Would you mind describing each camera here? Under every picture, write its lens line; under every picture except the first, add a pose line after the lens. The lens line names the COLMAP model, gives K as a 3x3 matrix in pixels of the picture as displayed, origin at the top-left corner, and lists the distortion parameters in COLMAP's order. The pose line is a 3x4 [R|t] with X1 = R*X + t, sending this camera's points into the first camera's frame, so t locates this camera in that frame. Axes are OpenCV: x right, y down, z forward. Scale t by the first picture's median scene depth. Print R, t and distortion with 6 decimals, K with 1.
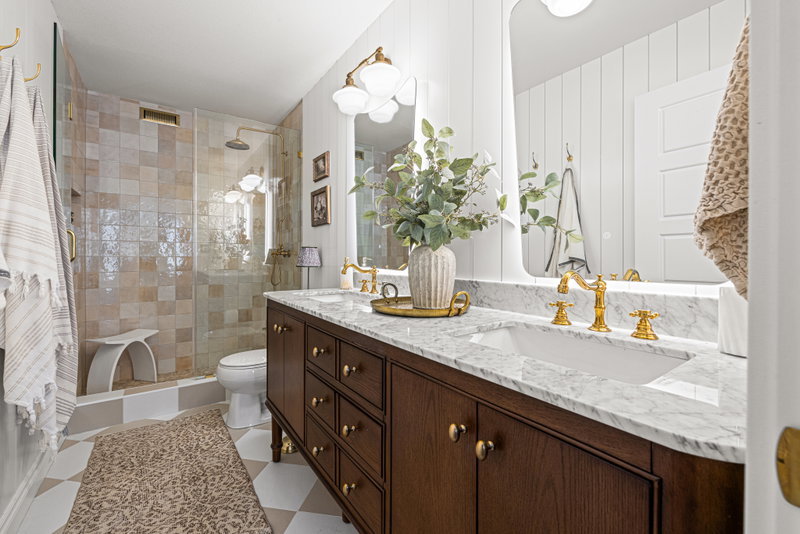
lens RADIAL K [[339.1, 0, 398.9], [0, 339.1, 261.2], [0, 0, 1]] dist [-0.001719, -0.000232]
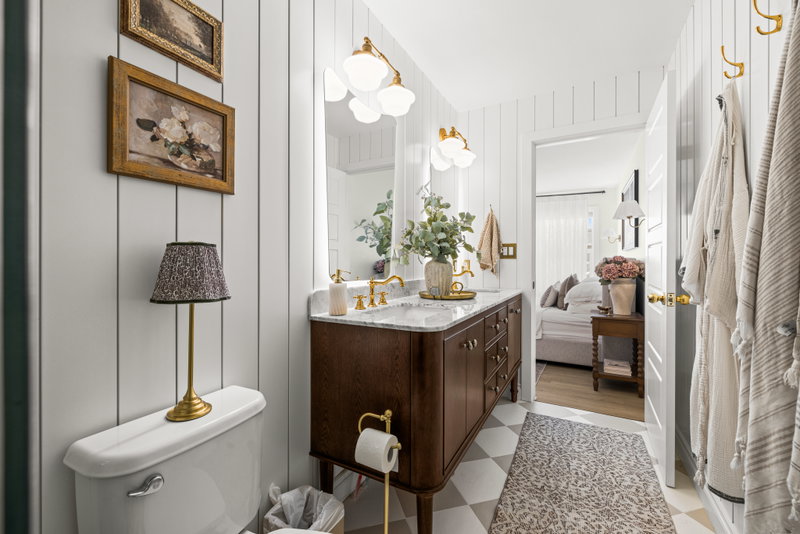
lens RADIAL K [[339.1, 0, 398.1], [0, 339.1, 265.9], [0, 0, 1]] dist [-0.001719, -0.000232]
pose [[-0.446696, 0.008179, 0.894649, -1.400570], [0.021080, 0.999777, 0.001385, -0.027245], [-0.894438, 0.019478, -0.446769, 1.997829]]
